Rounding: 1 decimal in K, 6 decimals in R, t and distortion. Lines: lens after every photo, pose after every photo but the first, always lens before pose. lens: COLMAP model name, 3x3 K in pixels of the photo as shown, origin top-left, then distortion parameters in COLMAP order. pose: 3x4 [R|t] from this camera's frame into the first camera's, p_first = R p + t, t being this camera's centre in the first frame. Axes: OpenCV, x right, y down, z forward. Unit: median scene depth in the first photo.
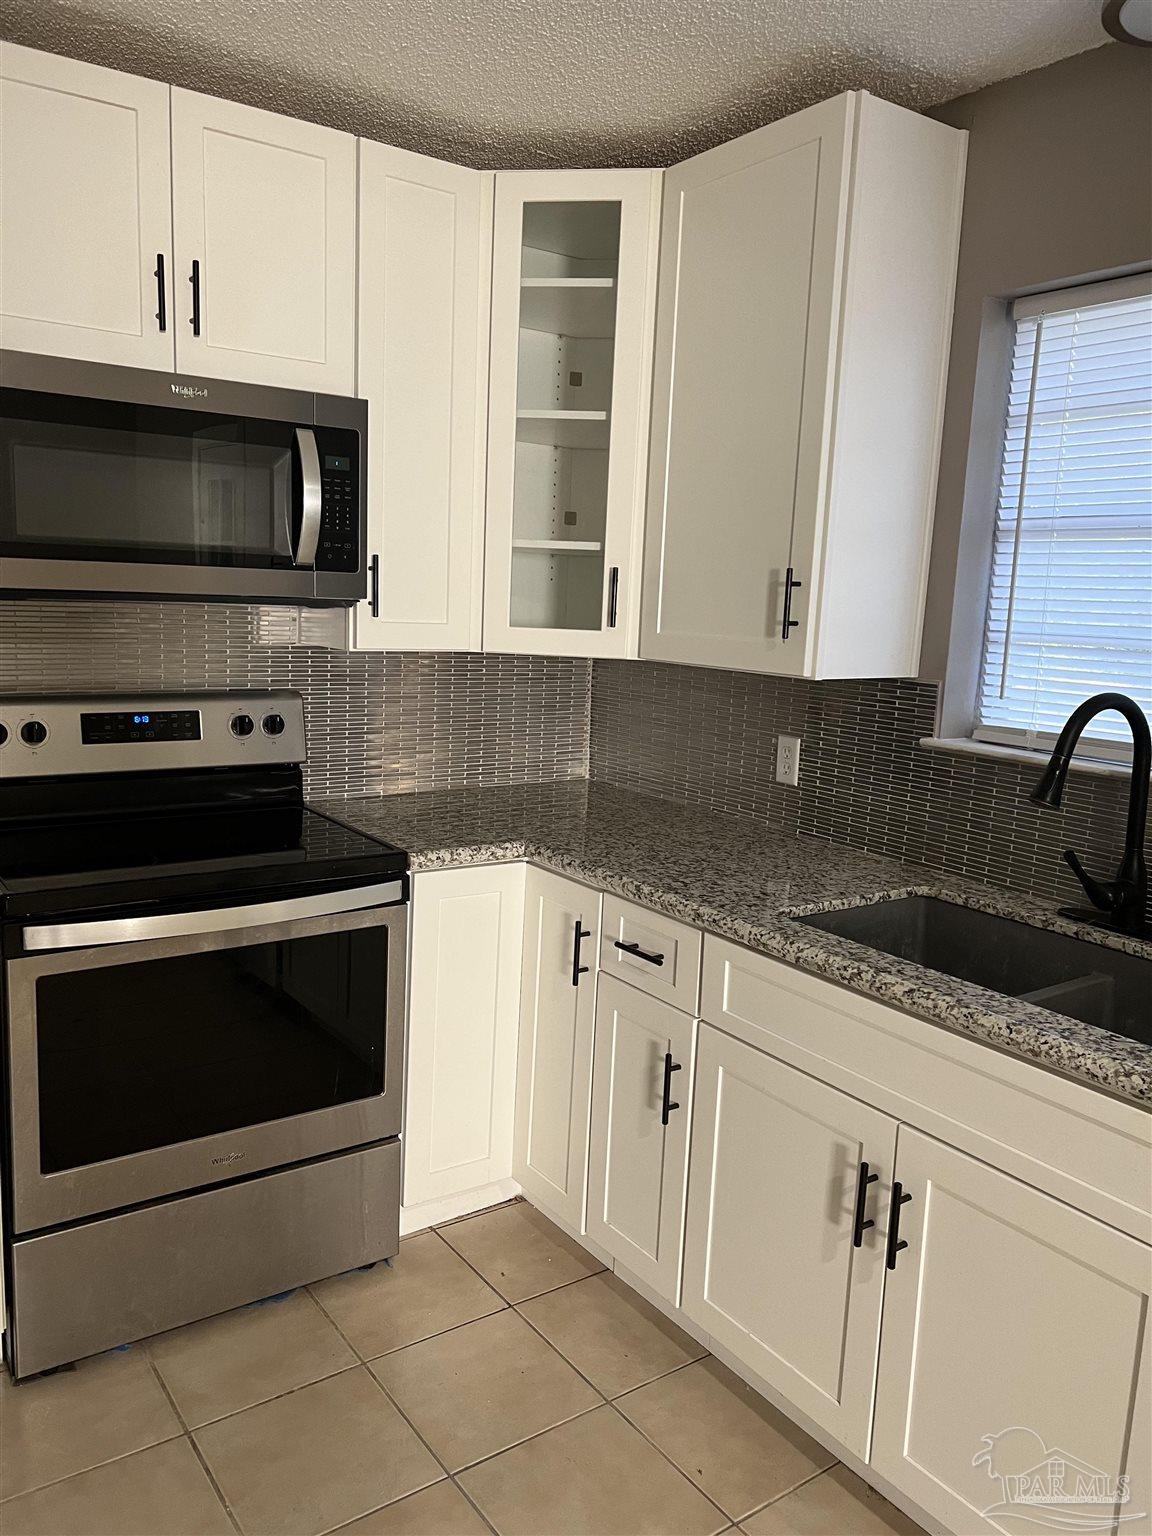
lens RADIAL K [[1152.2, 0, 578.2], [0, 1152.2, 766.4], [0, 0, 1]] dist [0.026575, -0.023114]
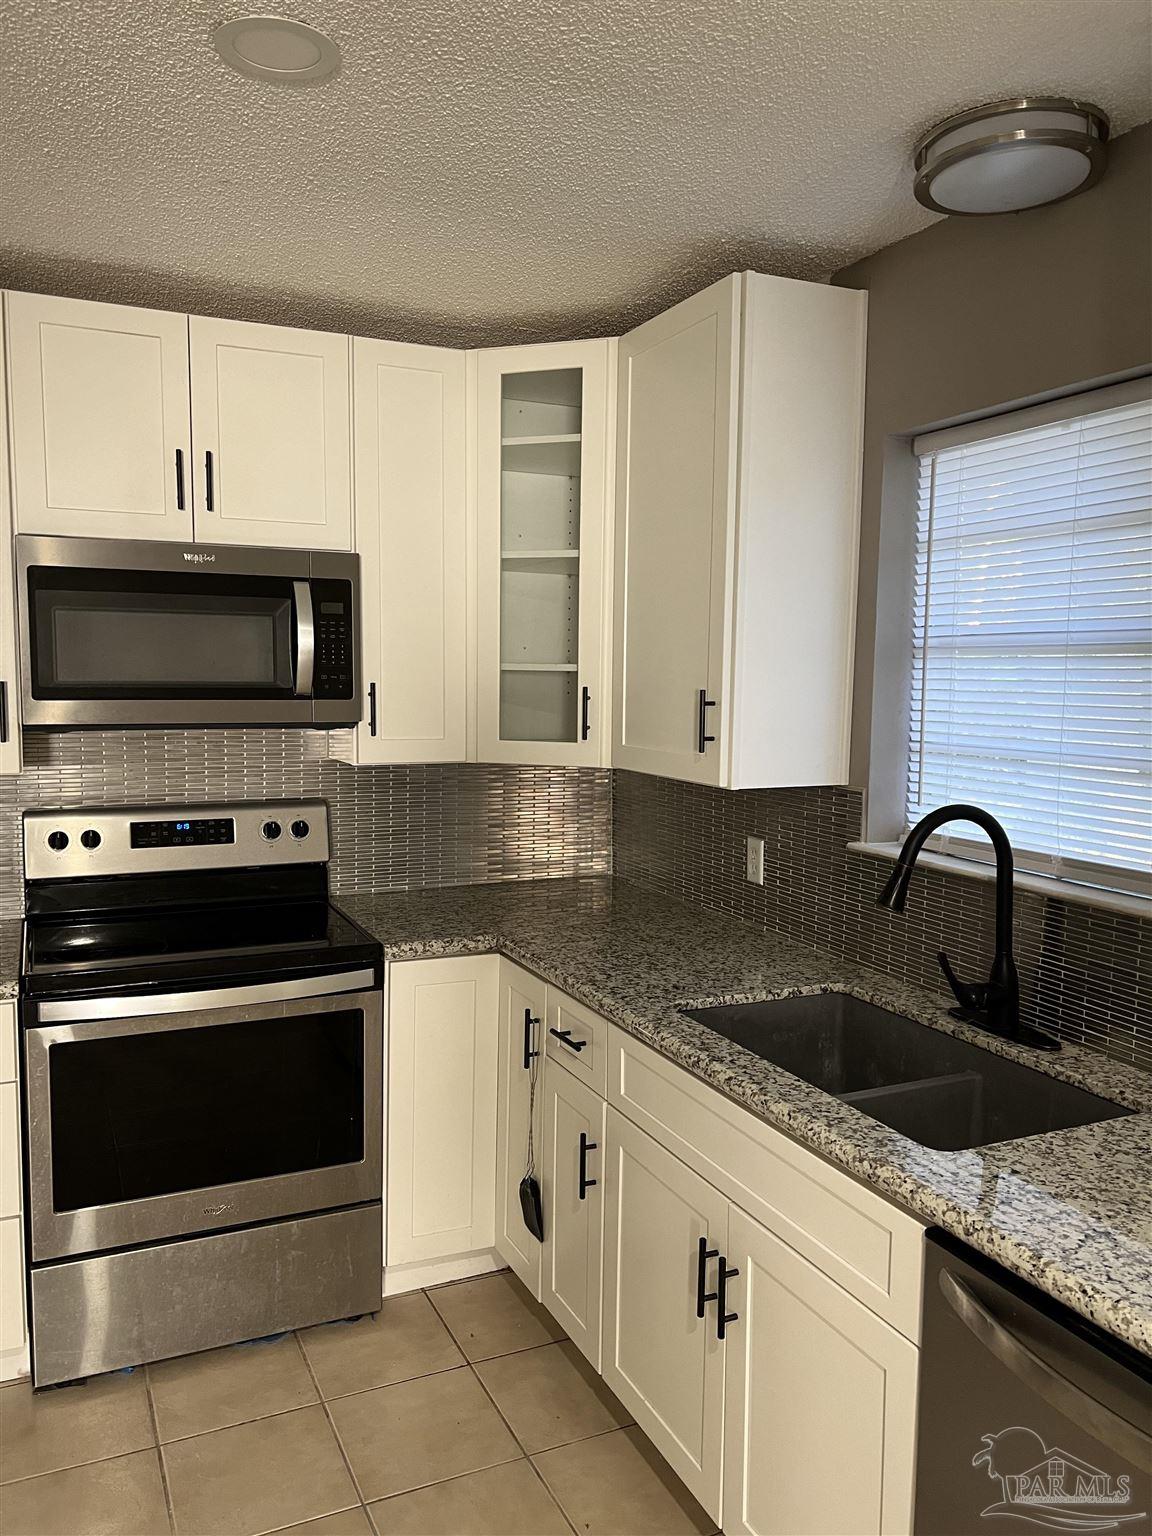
lens RADIAL K [[1152.2, 0, 571.6], [0, 1152.2, 772.0], [0, 0, 1]] dist [0.026575, -0.023114]
pose [[0.983339, -0.013120, -0.181309, 0.251698], [0.000663, 0.997644, -0.068597, -0.016905], [0.181782, 0.067334, 0.981031, -0.095967]]
